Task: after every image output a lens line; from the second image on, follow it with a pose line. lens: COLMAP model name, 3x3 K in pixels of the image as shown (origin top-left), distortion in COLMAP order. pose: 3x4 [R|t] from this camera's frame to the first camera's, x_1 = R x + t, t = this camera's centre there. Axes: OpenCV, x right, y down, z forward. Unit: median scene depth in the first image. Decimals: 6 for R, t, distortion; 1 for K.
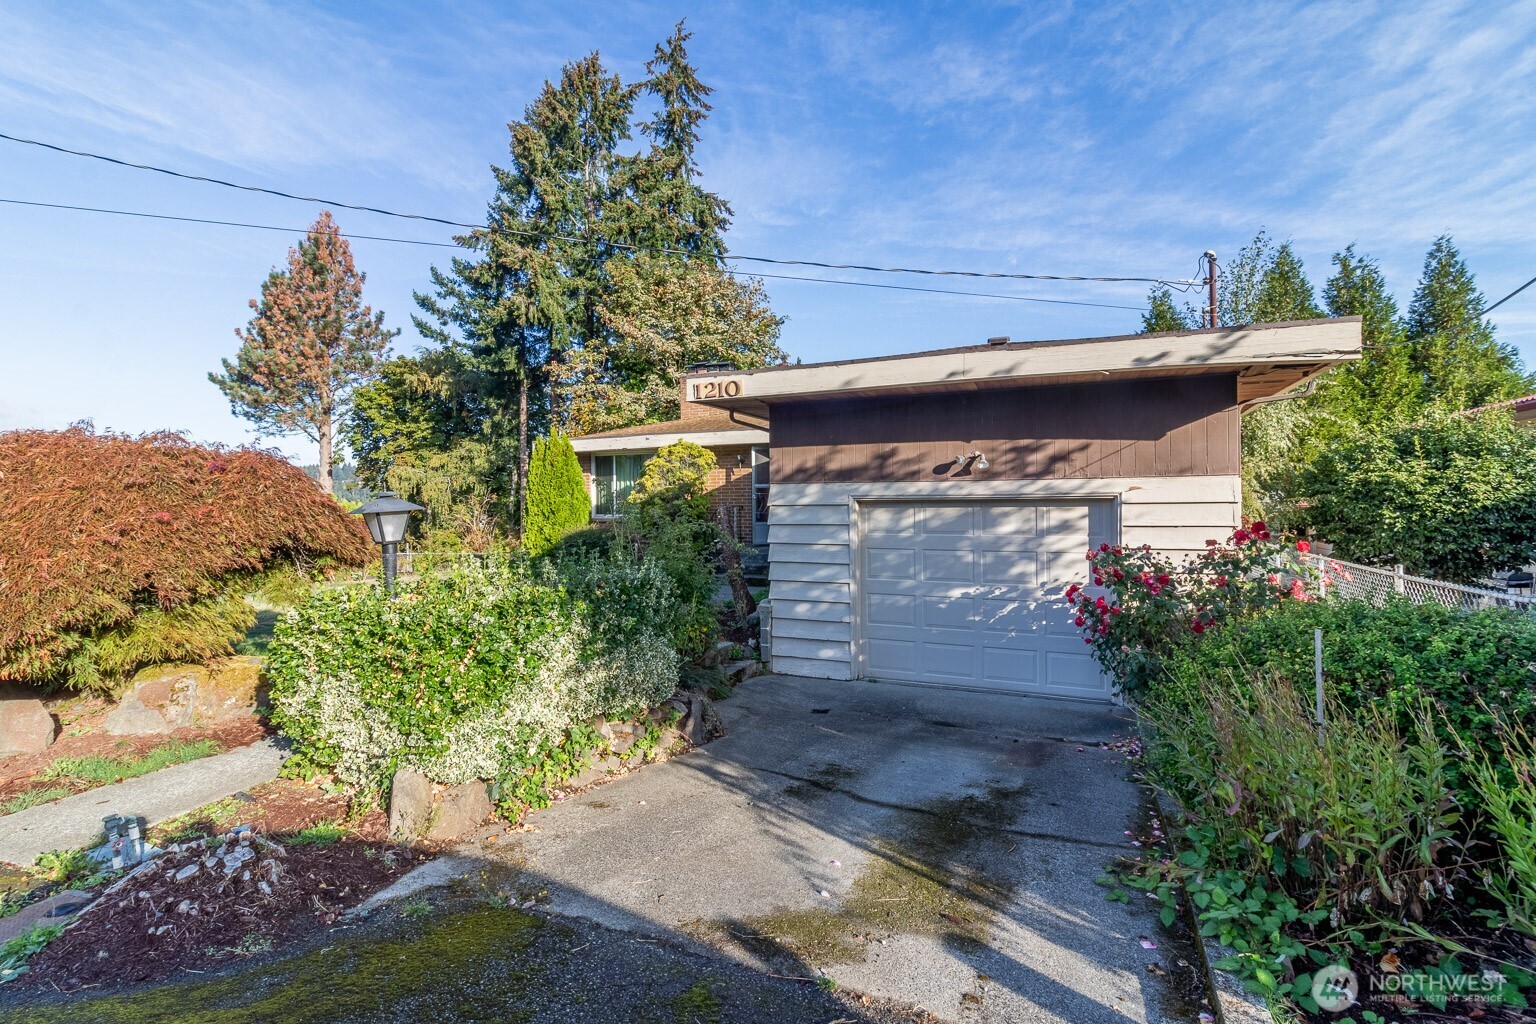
lens RADIAL K [[705.2, 0, 764.2], [0, 705.2, 503.8], [0, 0, 1]] dist [0.000865, 0.000093]
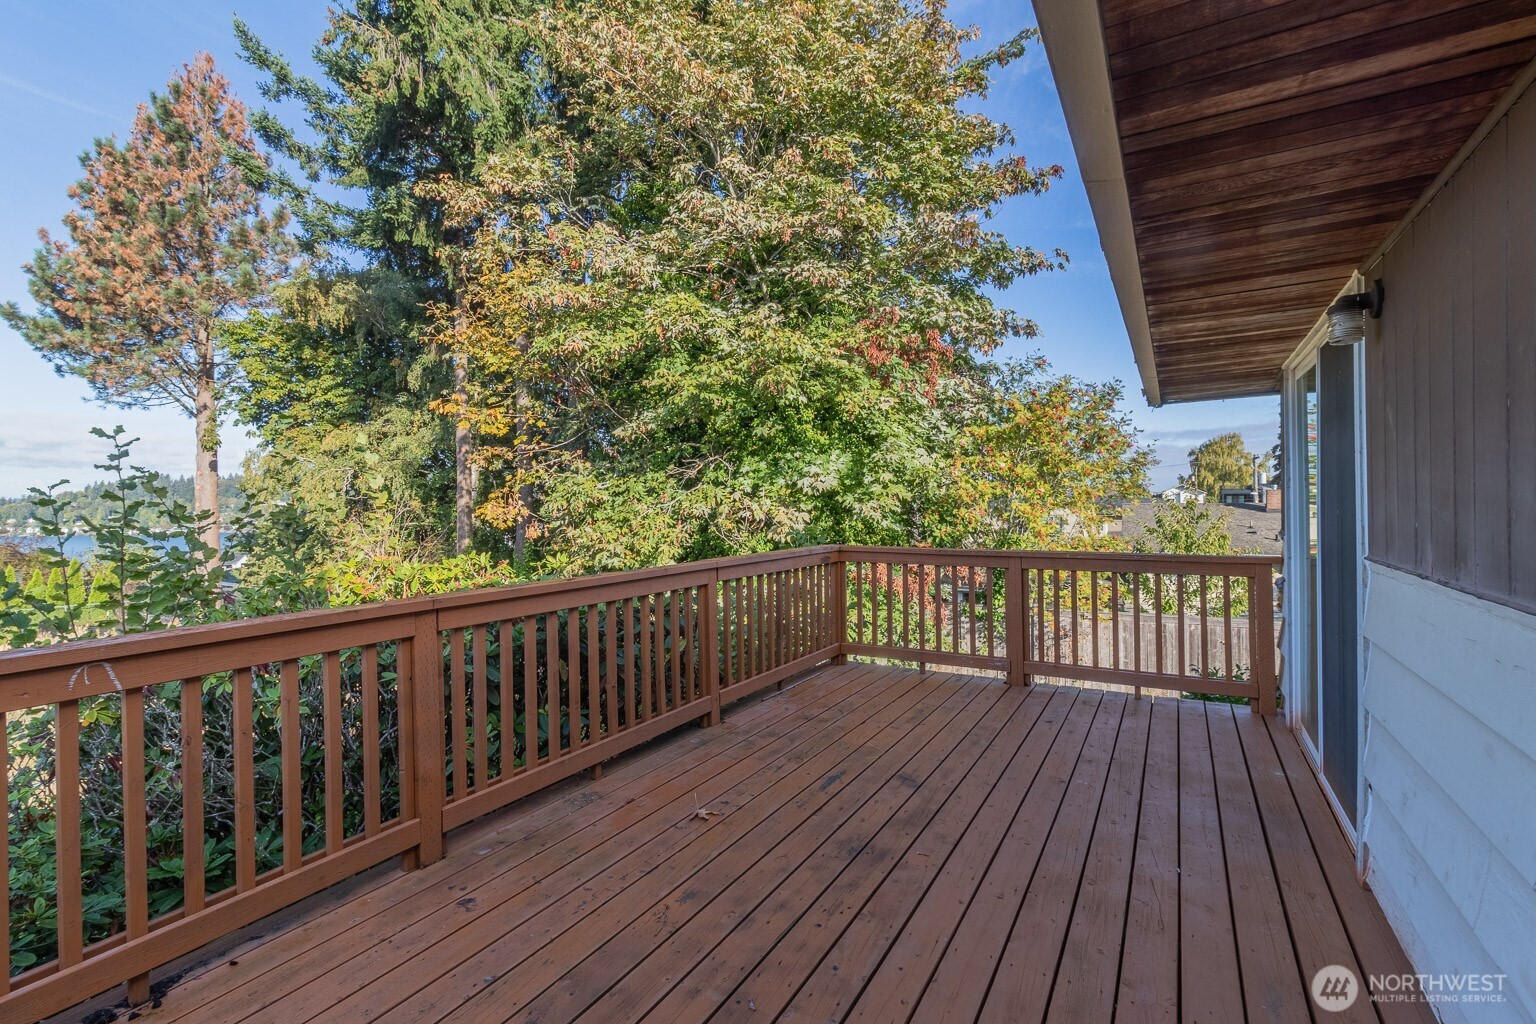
lens RADIAL K [[705.2, 0, 764.2], [0, 705.2, 503.8], [0, 0, 1]] dist [0.000865, 0.000093]
pose [[0.993942, -0.000882, -0.109899, -0.068035], [0.001100, 0.999998, 0.001921, -0.012037], [0.109897, -0.002030, 0.993941, 0.584411]]
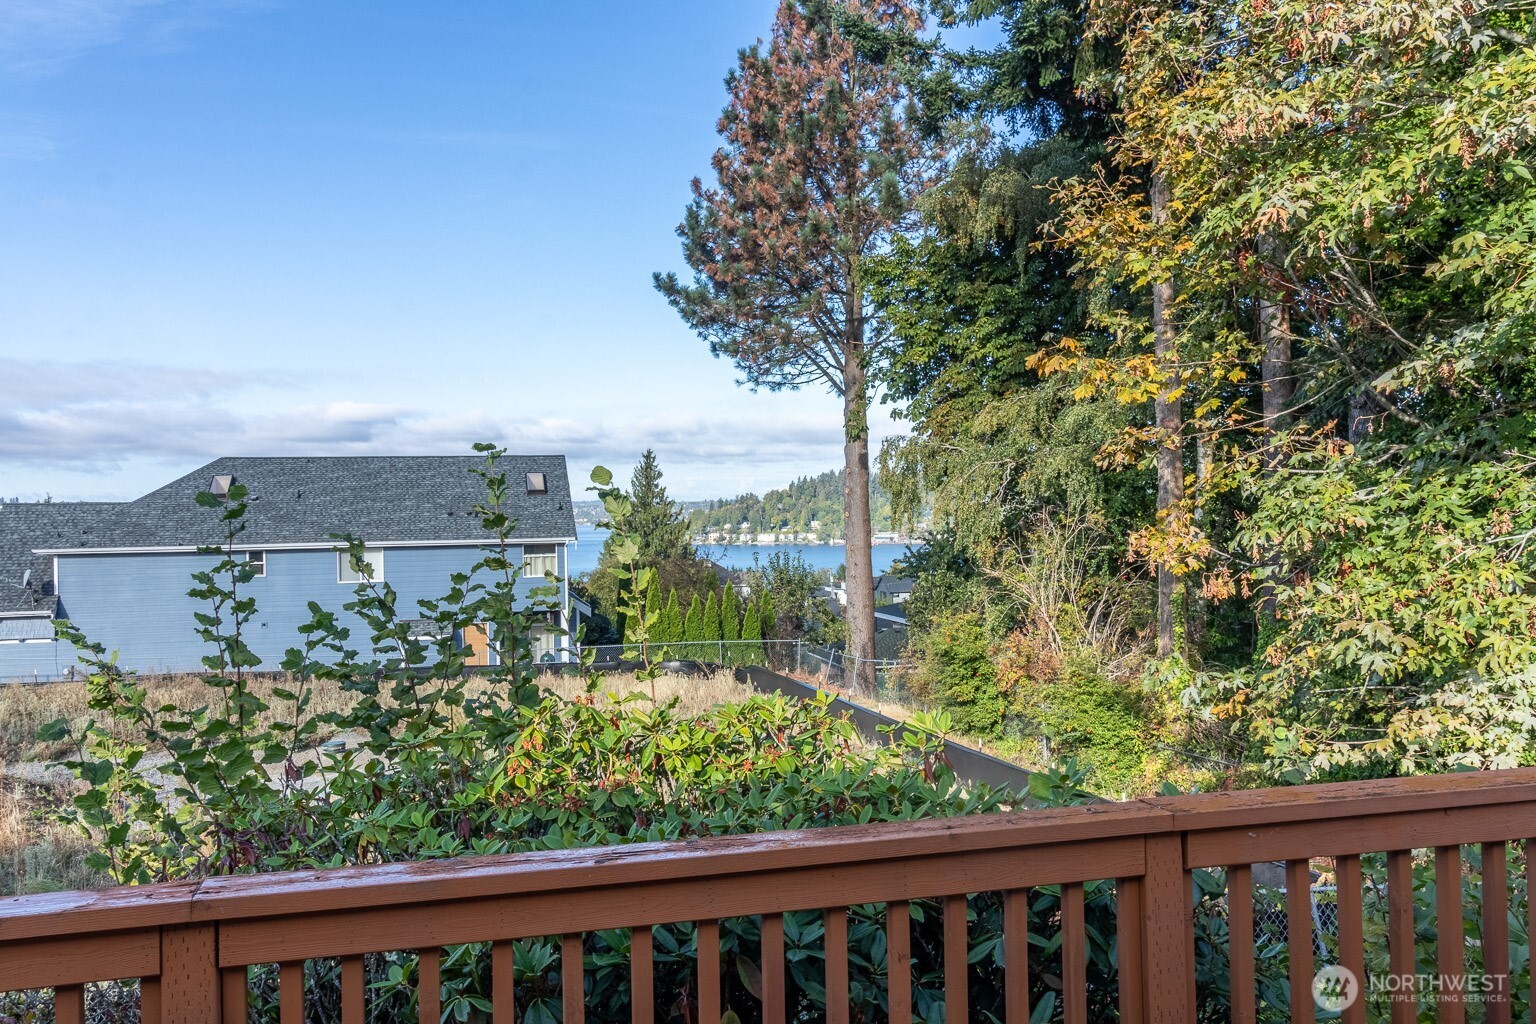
lens RADIAL K [[1212.3, 0, 768.0], [0, 1212.3, 512.0], [0, 0, 1]] dist [-0.006989, -0.009757]
pose [[0.627846, -0.002084, -0.778335, -0.052670], [0.010350, 0.999930, 0.005671, -0.019355], [0.778269, -0.011616, 0.627824, 0.632780]]
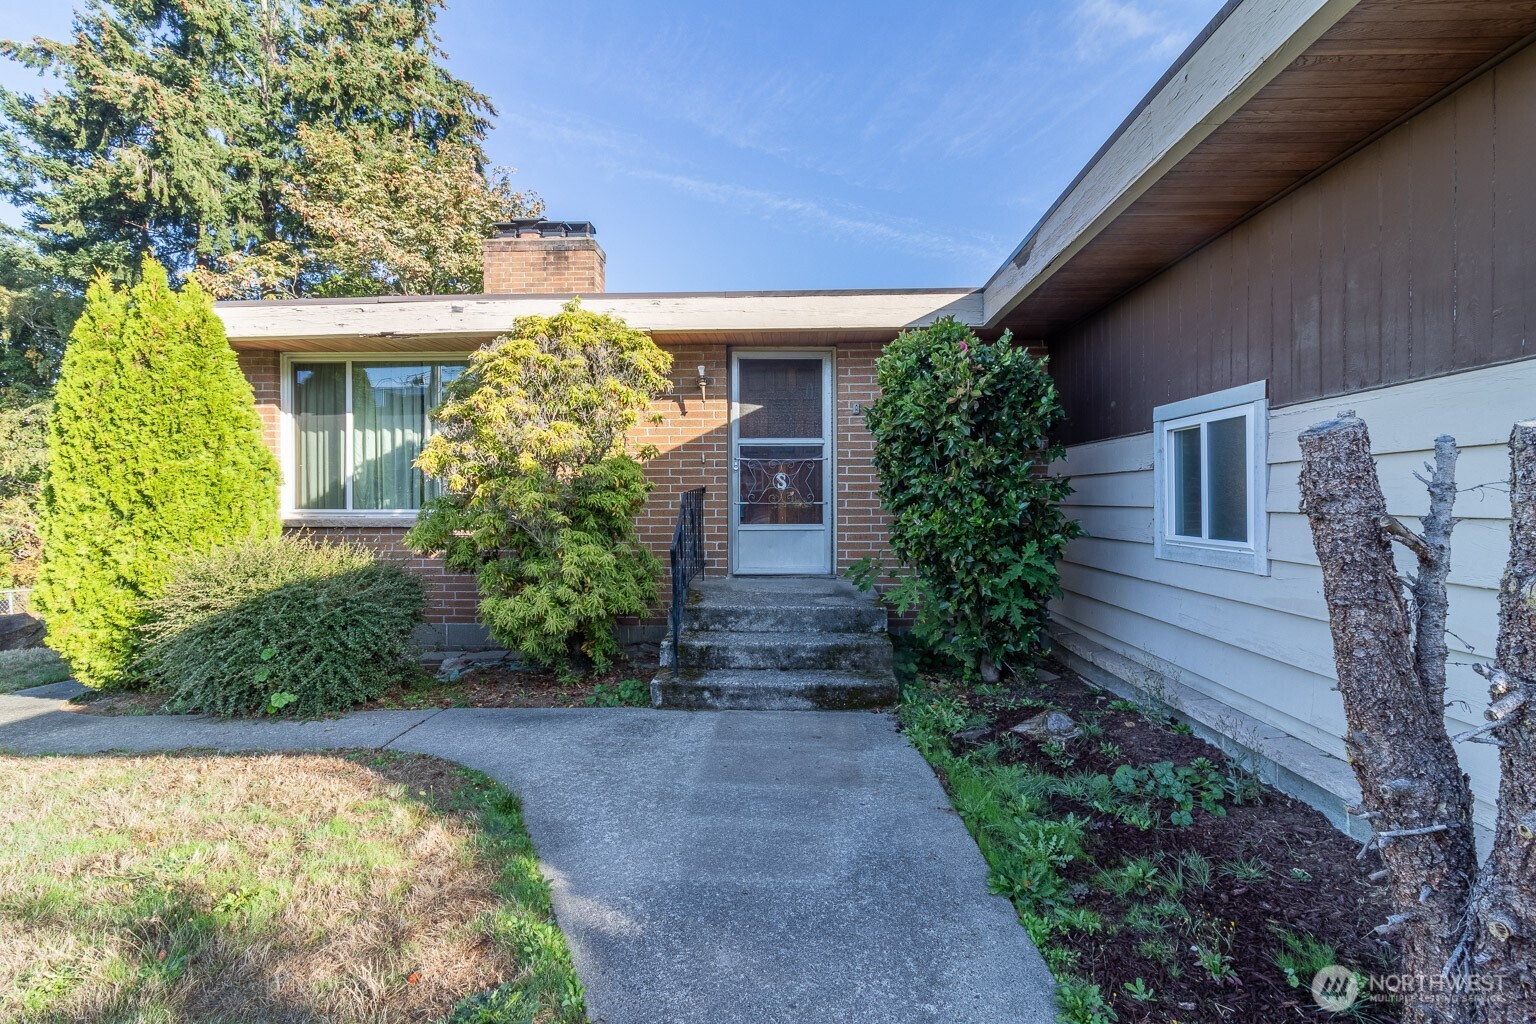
lens RADIAL K [[705.2, 0, 764.2], [0, 705.2, 503.8], [0, 0, 1]] dist [0.000865, 0.000093]
pose [[0.931577, 0.003459, 0.363526, -0.059286], [-0.003060, 0.999994, -0.001673, 0.005211], [-0.363530, 0.000446, 0.931582, 0.232479]]
